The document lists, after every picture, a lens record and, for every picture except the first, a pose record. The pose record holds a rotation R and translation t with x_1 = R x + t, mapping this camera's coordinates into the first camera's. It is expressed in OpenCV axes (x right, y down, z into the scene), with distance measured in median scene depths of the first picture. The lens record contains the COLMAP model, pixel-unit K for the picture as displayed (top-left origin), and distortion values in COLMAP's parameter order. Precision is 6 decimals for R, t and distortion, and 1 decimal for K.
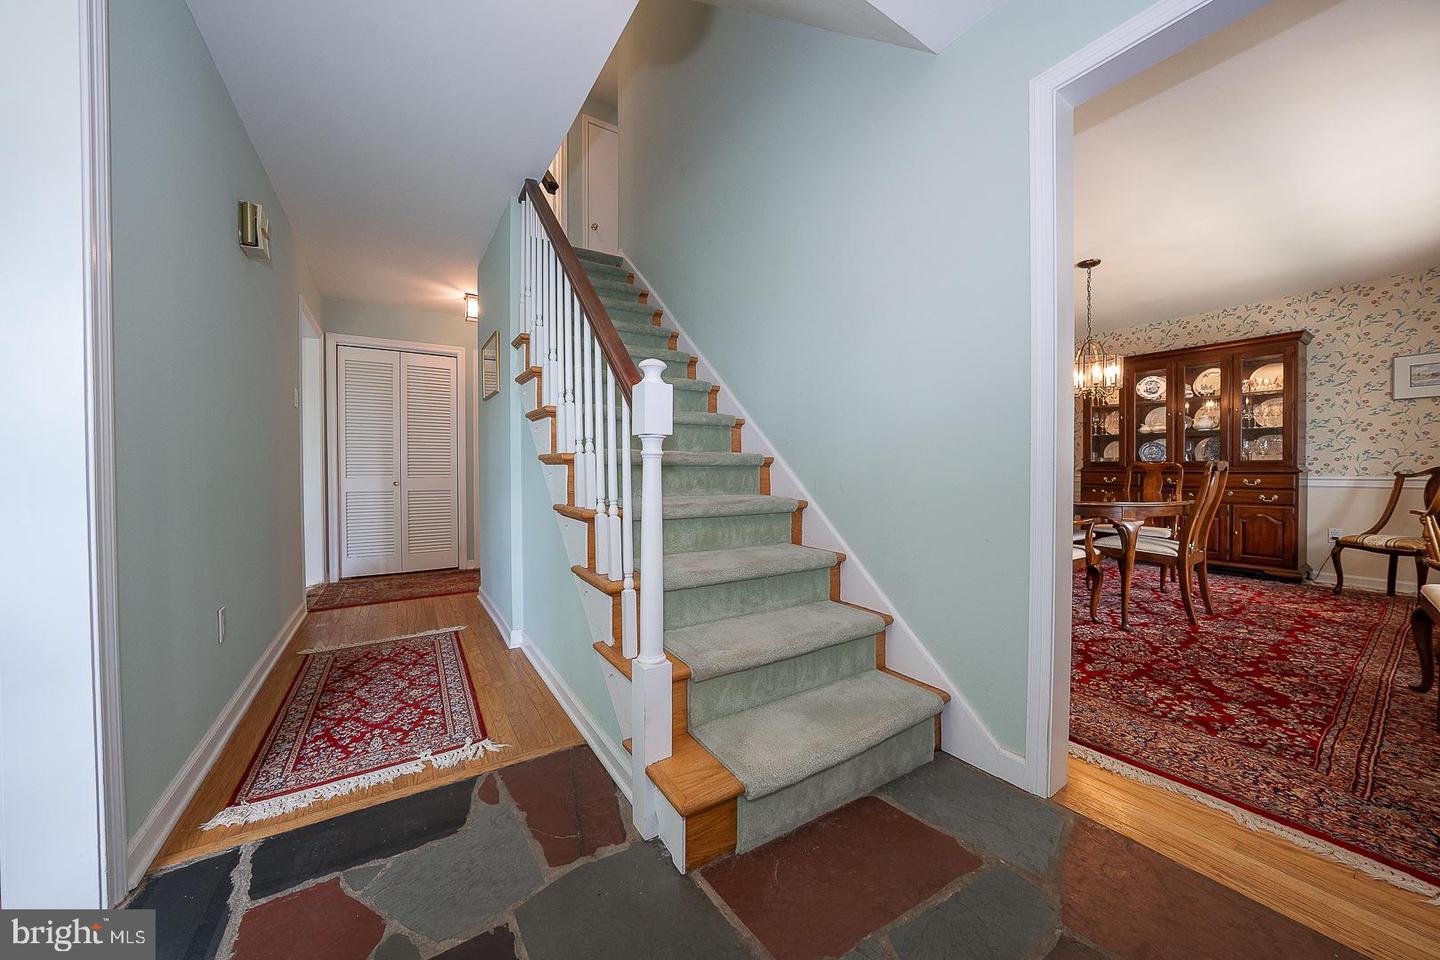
lens RADIAL K [[496.3, 0, 719.7], [0, 496.3, 476.3], [0, 0, 1]] dist [-0.022774, 0.005408]
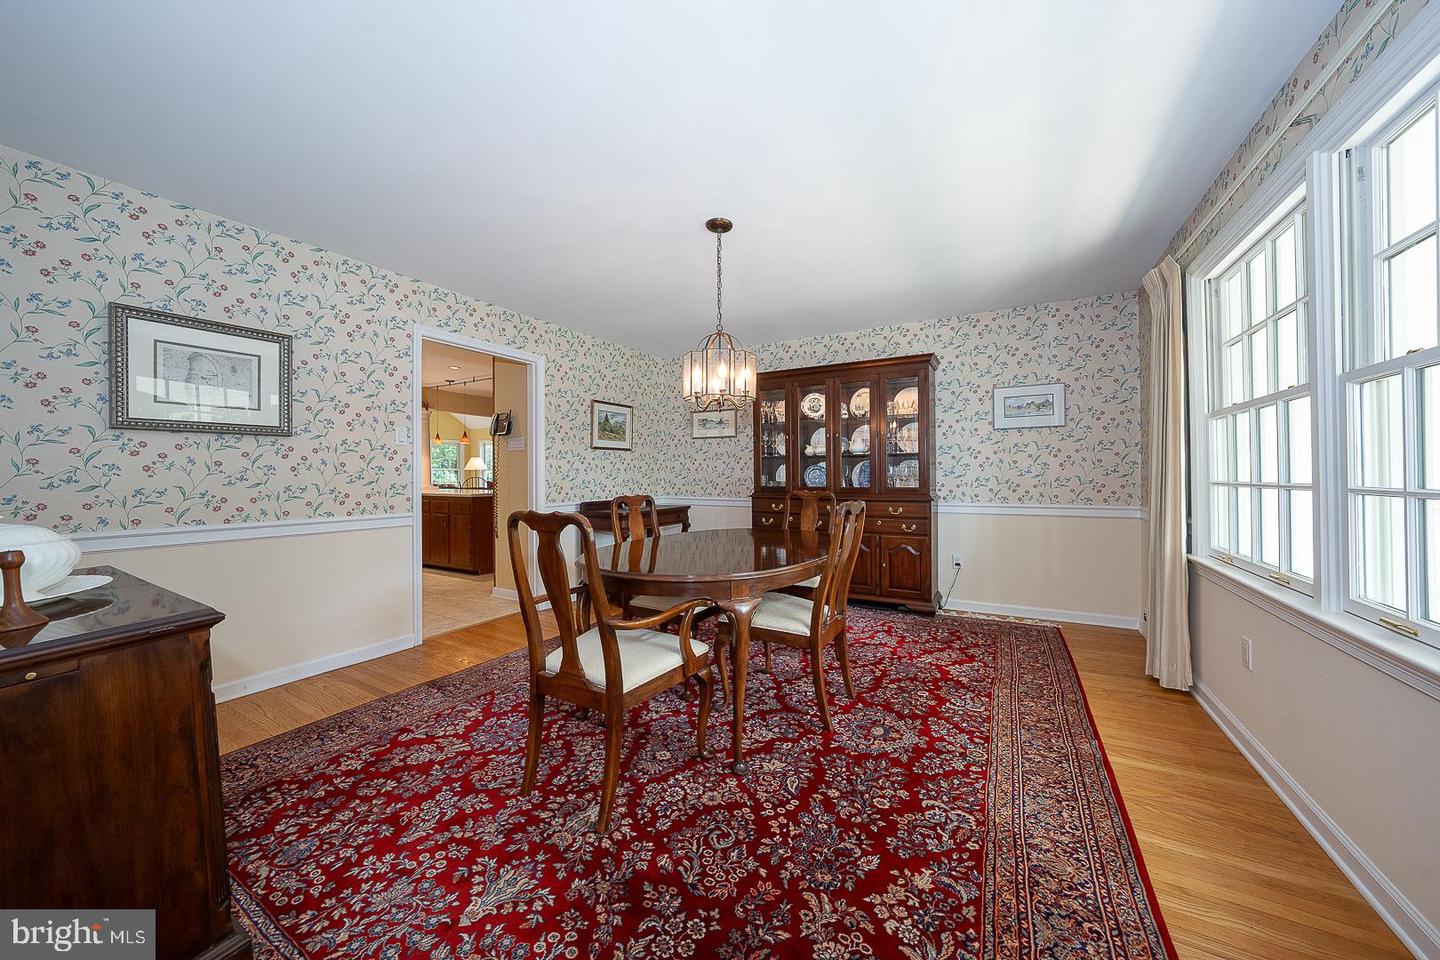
lens RADIAL K [[496.3, 0, 719.1], [0, 496.3, 475.7], [0, 0, 1]] dist [-0.022774, 0.005408]
pose [[0.893768, -0.001387, 0.448527, 0.362538], [0.008782, 0.999858, -0.014408, -0.044859], [-0.448443, 0.016817, 0.893653, 0.299373]]
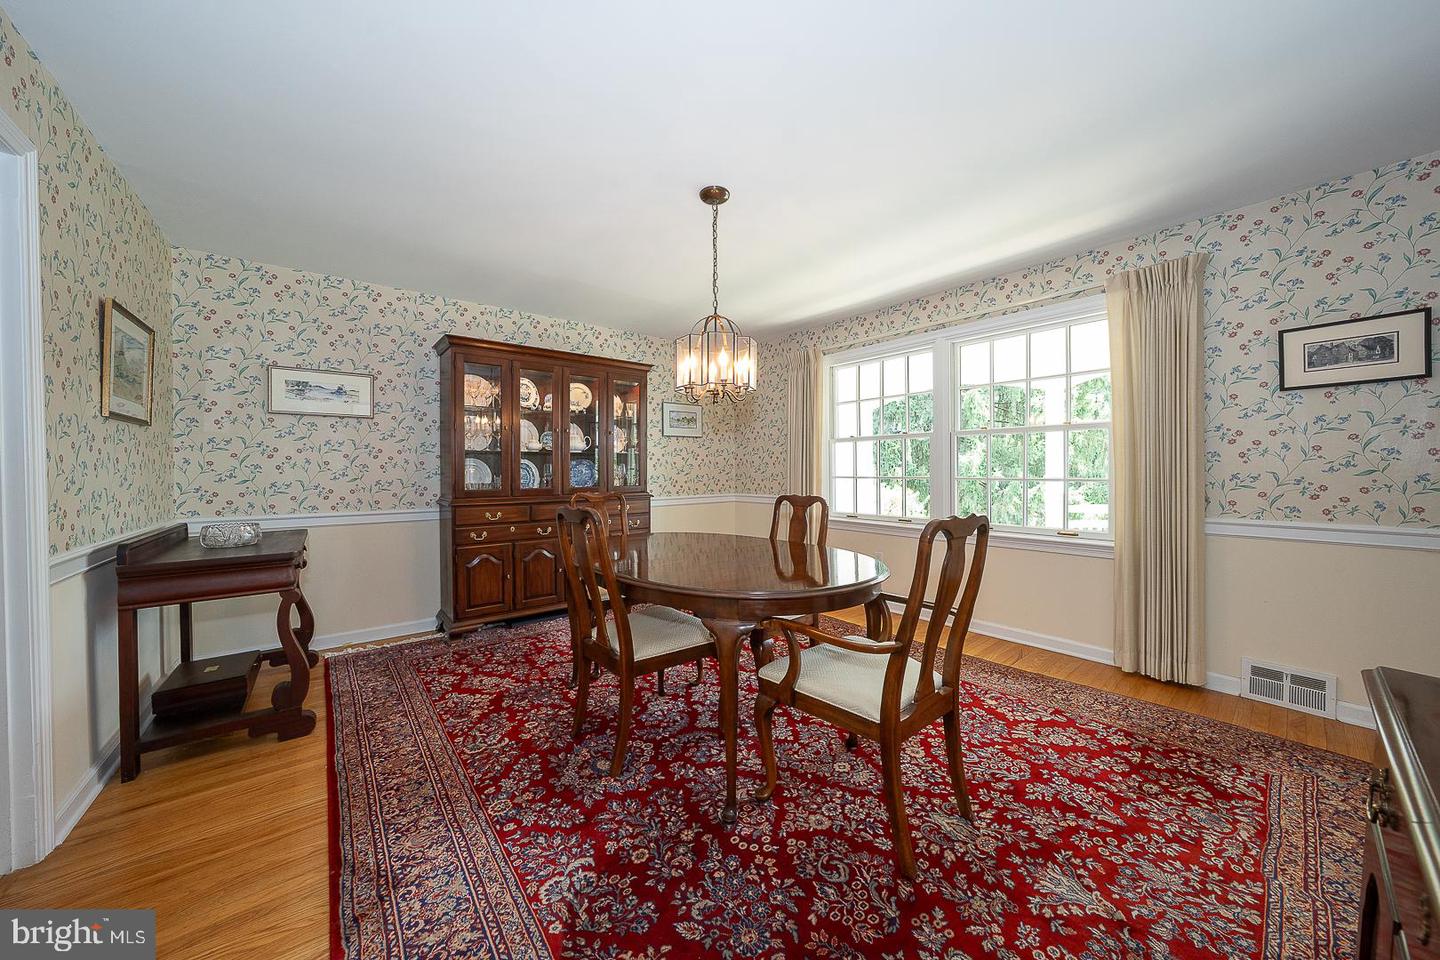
lens RADIAL K [[496.3, 0, 736.8], [0, 496.3, 460.5], [0, 0, 1]] dist [-0.022774, 0.005408]
pose [[-0.118270, 0.026806, 0.992620, 0.085210], [0.028071, 0.999326, -0.023643, -0.053811], [-0.992585, 0.025068, -0.118943, 0.896452]]
